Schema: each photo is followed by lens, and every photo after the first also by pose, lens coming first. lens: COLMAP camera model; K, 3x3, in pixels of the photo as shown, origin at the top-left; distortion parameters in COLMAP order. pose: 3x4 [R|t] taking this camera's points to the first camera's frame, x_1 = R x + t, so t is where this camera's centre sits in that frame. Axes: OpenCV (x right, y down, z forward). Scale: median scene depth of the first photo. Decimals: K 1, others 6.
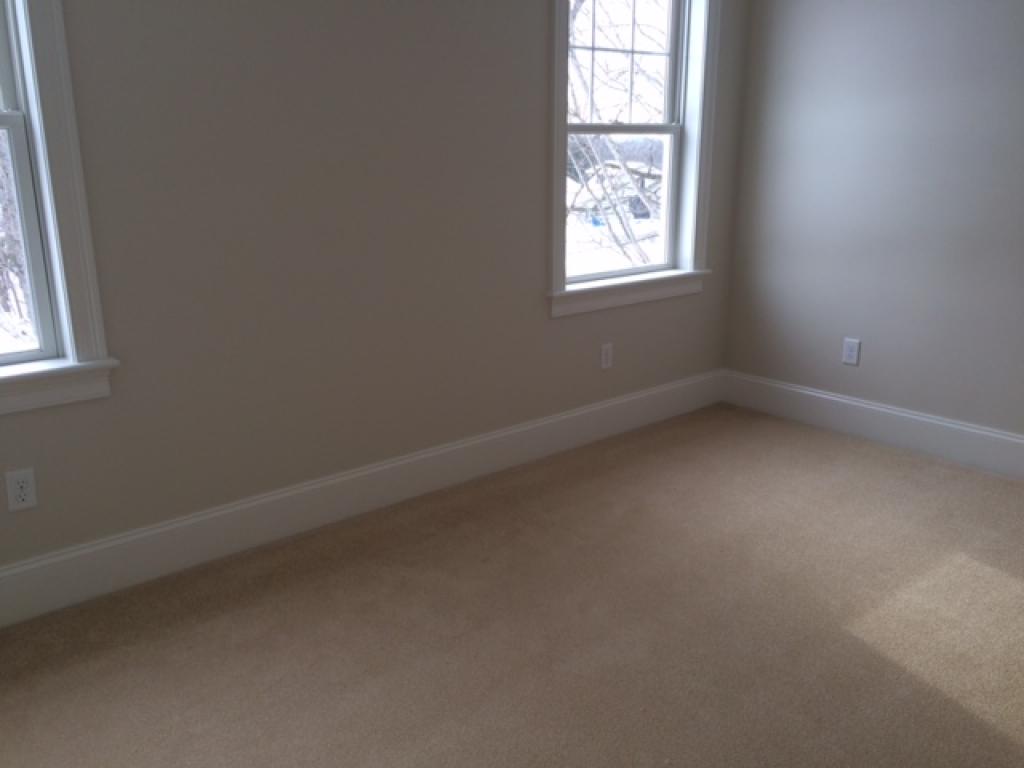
lens RADIAL K [[876.5, 0, 512.0], [0, 876.5, 384.0], [0, 0, 1]] dist [0.060749, -0.072584]
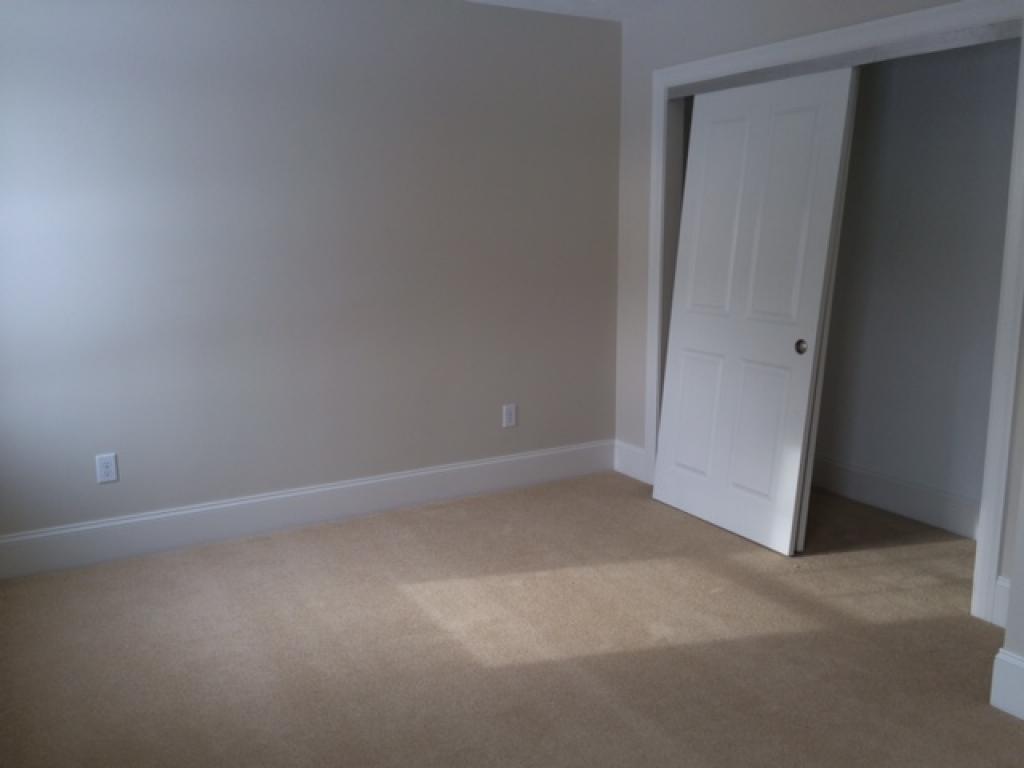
lens RADIAL K [[876.5, 0, 512.0], [0, 876.5, 384.0], [0, 0, 1]] dist [0.060749, -0.072584]
pose [[0.205038, -0.179760, 0.962105, -0.380238], [0.271480, 0.954864, 0.120551, -0.115651], [-0.940350, 0.236475, 0.244585, 0.379650]]
